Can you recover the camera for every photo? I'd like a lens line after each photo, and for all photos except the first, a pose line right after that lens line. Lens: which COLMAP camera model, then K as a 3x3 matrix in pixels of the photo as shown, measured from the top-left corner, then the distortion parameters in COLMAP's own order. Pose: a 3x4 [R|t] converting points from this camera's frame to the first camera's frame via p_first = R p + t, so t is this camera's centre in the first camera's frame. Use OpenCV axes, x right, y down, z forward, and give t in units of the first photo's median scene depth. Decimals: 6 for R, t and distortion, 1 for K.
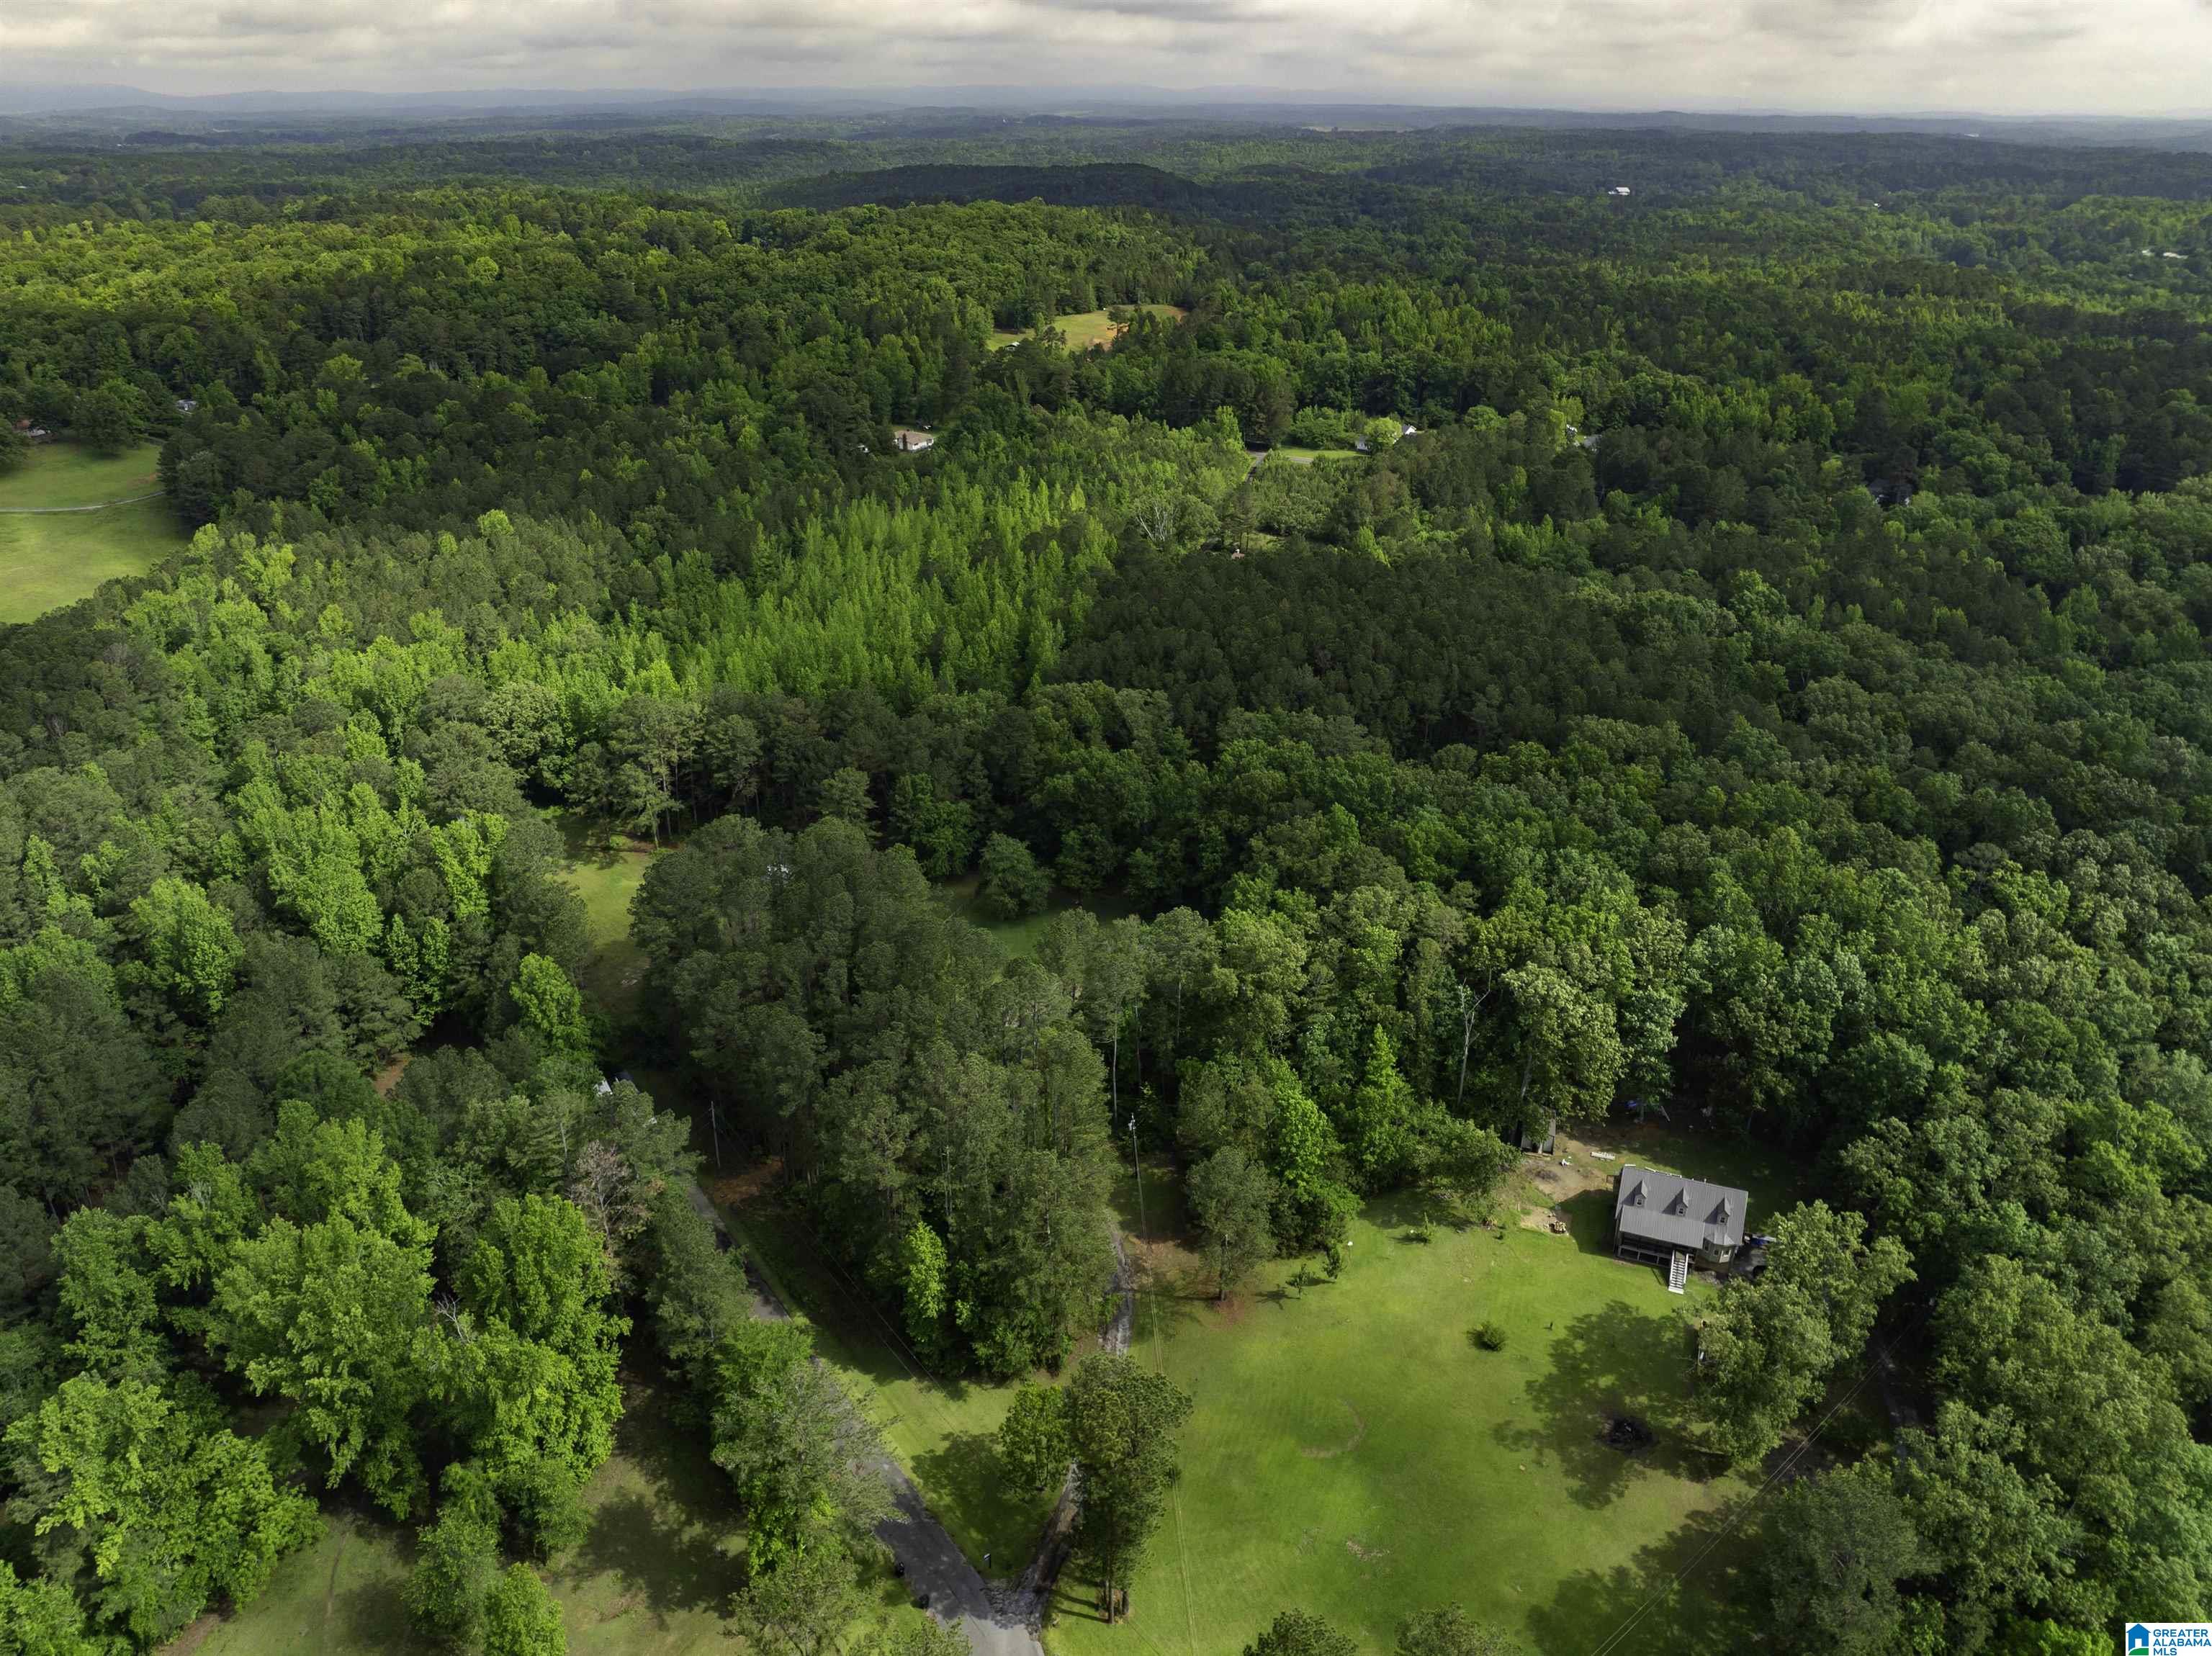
lens RADIAL K [[1561.5, 0, 1104.0], [0, 1561.5, 819.9], [0, 0, 1]] dist [-0.051582, 0.021244]
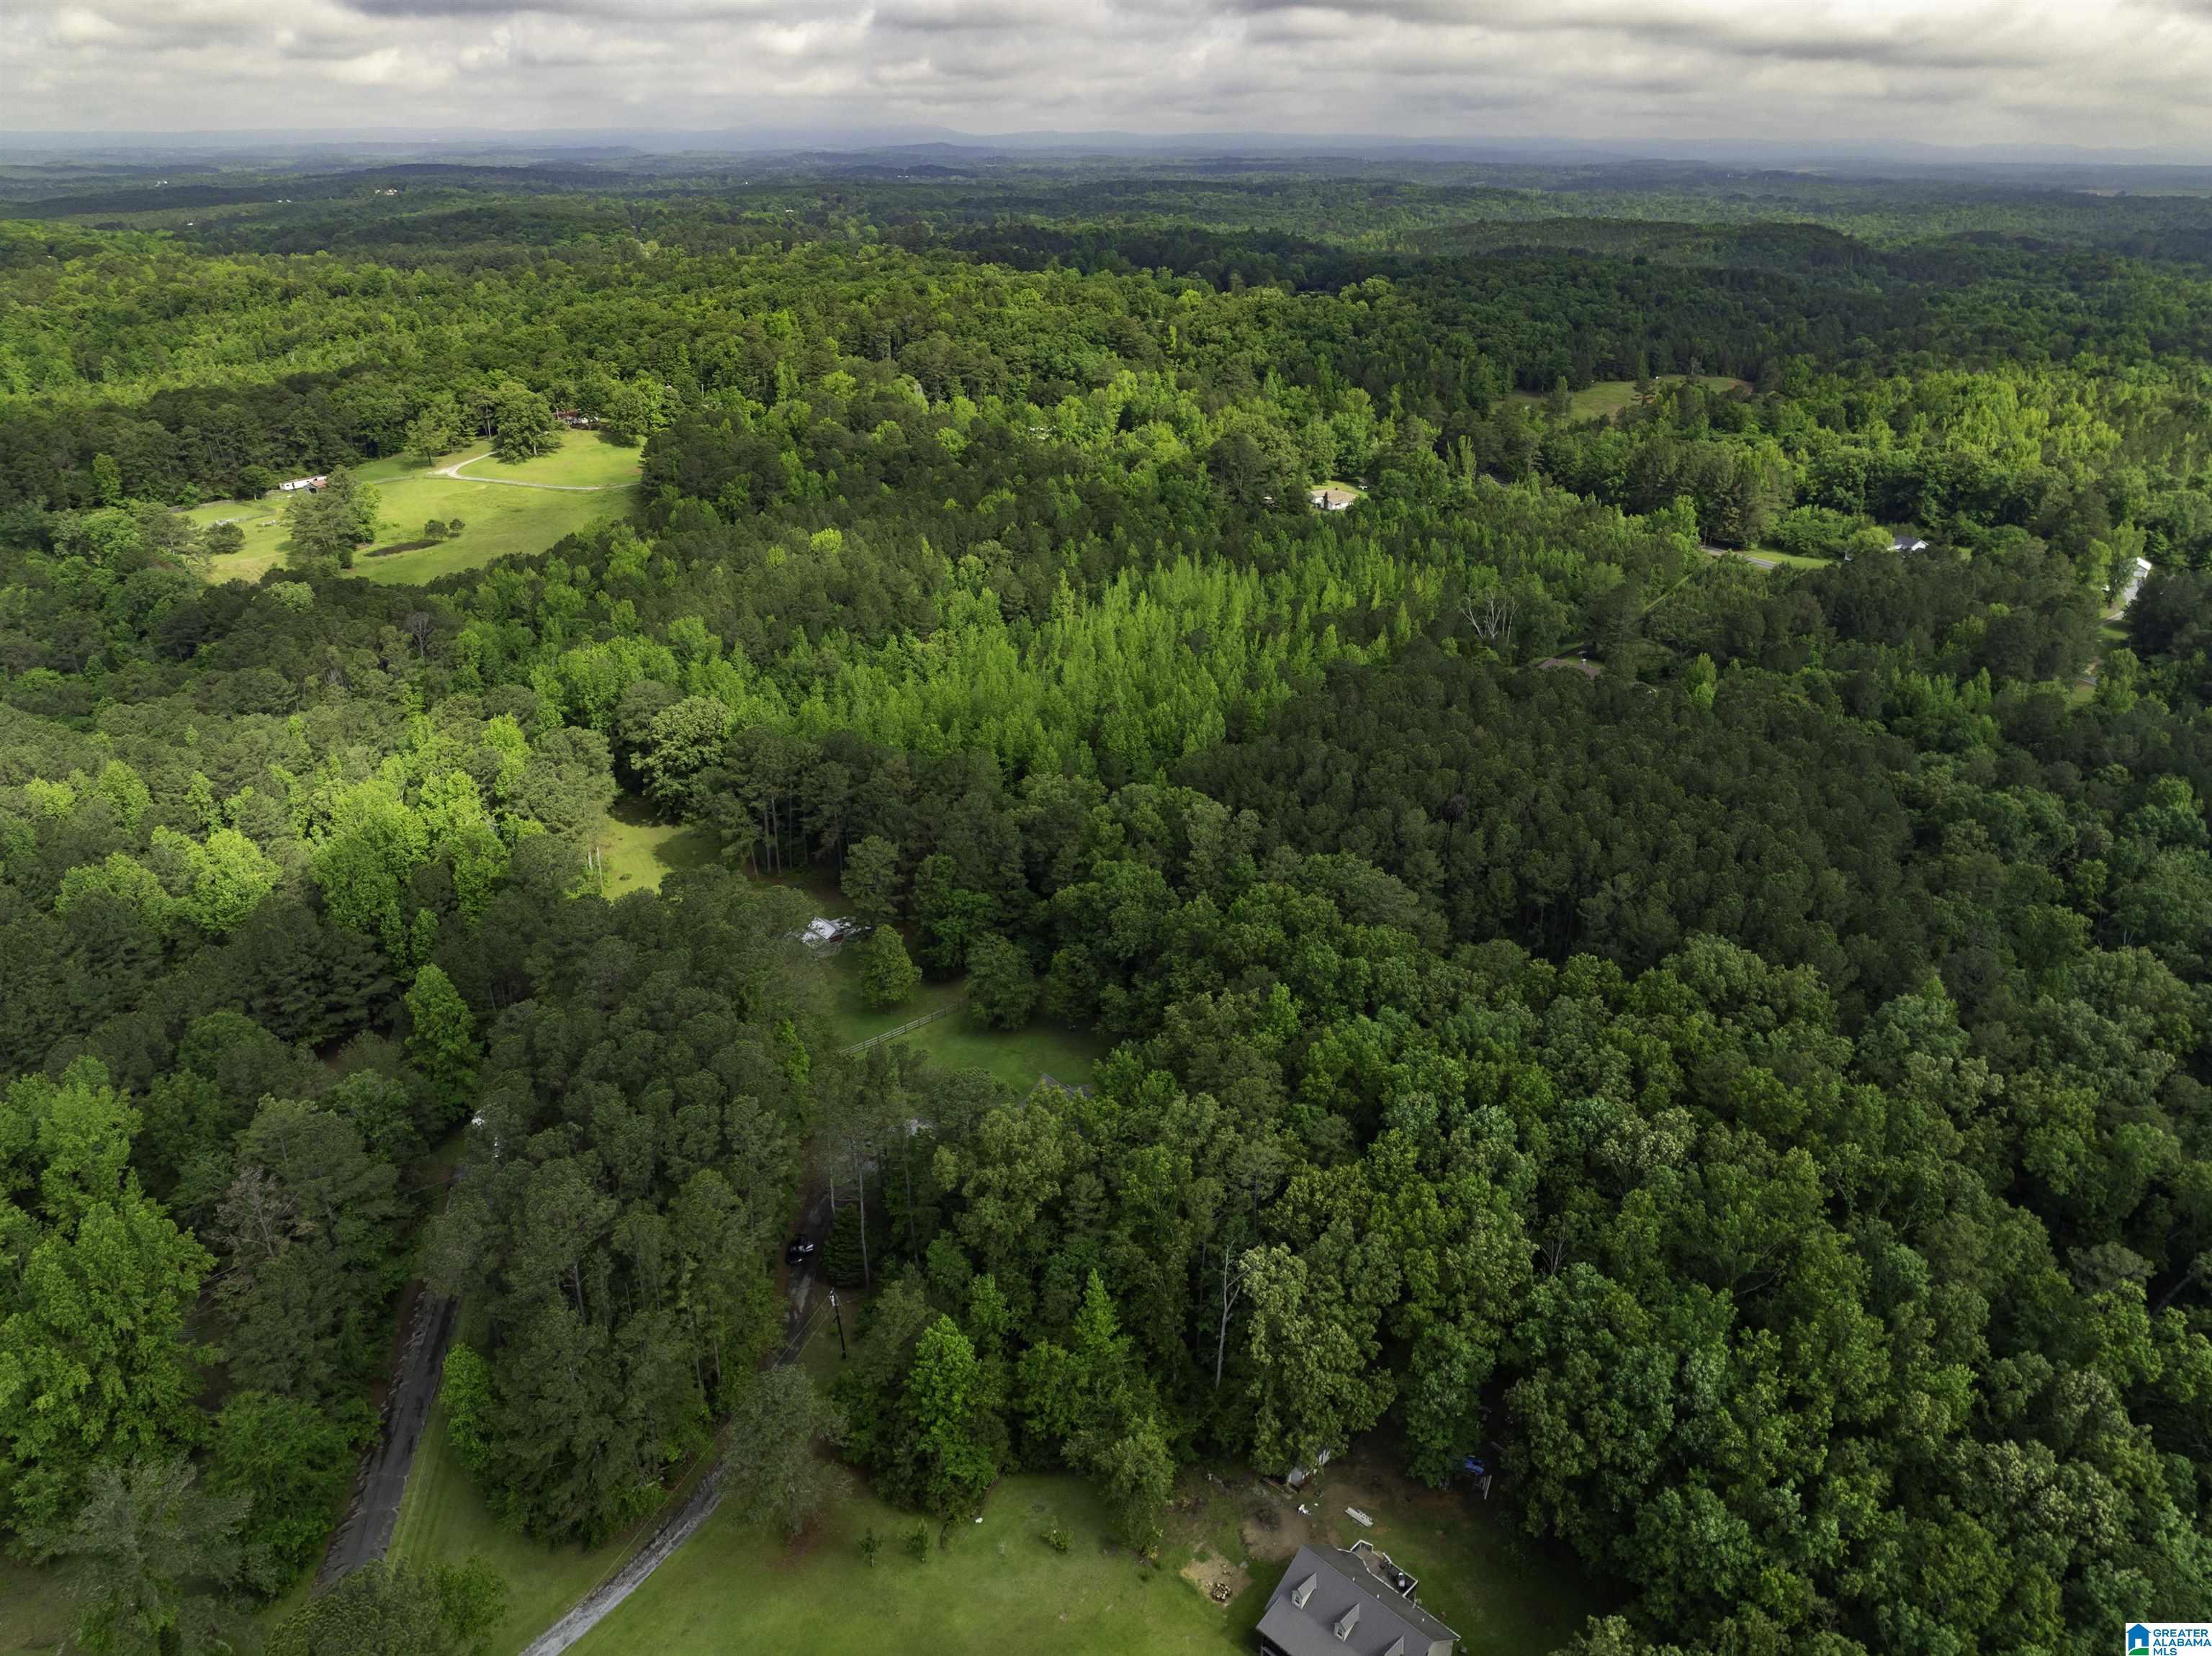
lens RADIAL K [[1561.5, 0, 1104.0], [0, 1561.5, 823.3], [0, 0, 1]] dist [-0.051582, 0.021244]
pose [[0.908883, 0.170024, -0.380820, 0.329771], [-0.179339, 0.983724, 0.011182, -0.078311], [0.376523, 0.058133, 0.924582, 0.174039]]
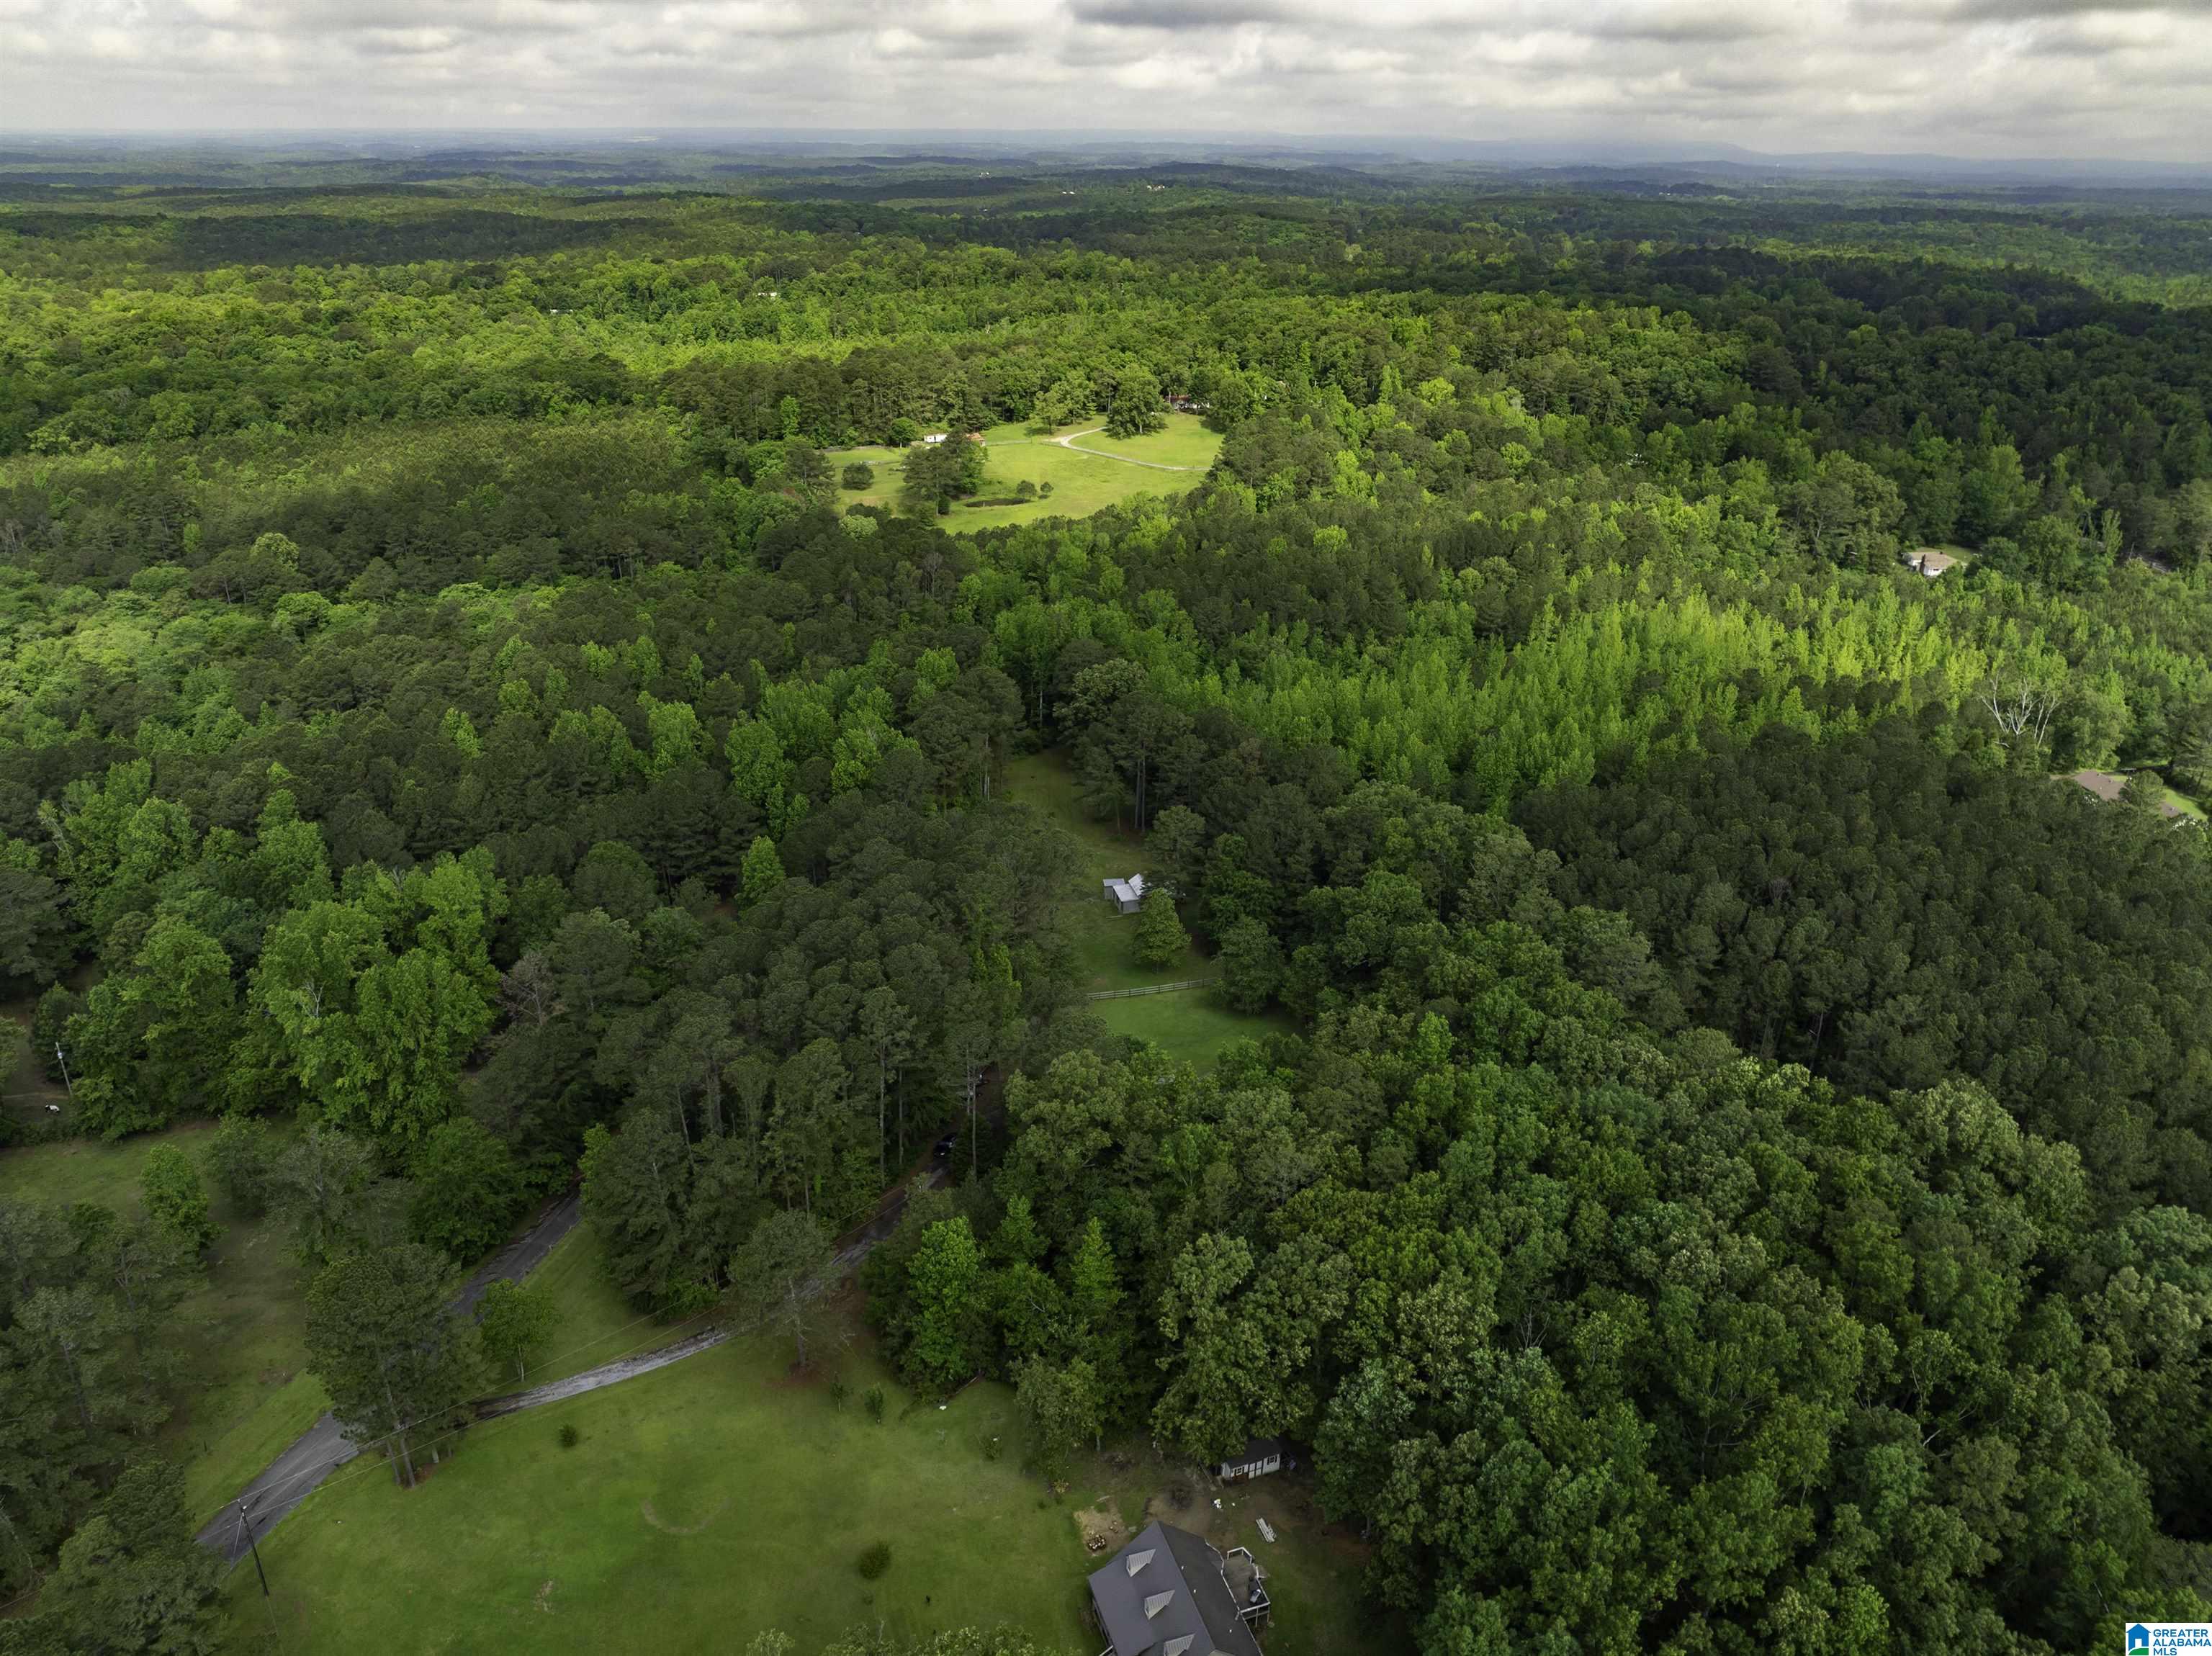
lens RADIAL K [[1561.5, 0, 1102.9], [0, 1561.5, 819.7], [0, 0, 1]] dist [-0.051582, 0.021244]
pose [[0.631340, 0.316932, -0.707788, 0.523666], [-0.341031, 0.933157, 0.113651, -0.123834], [0.696497, 0.169625, 0.697223, 0.272934]]
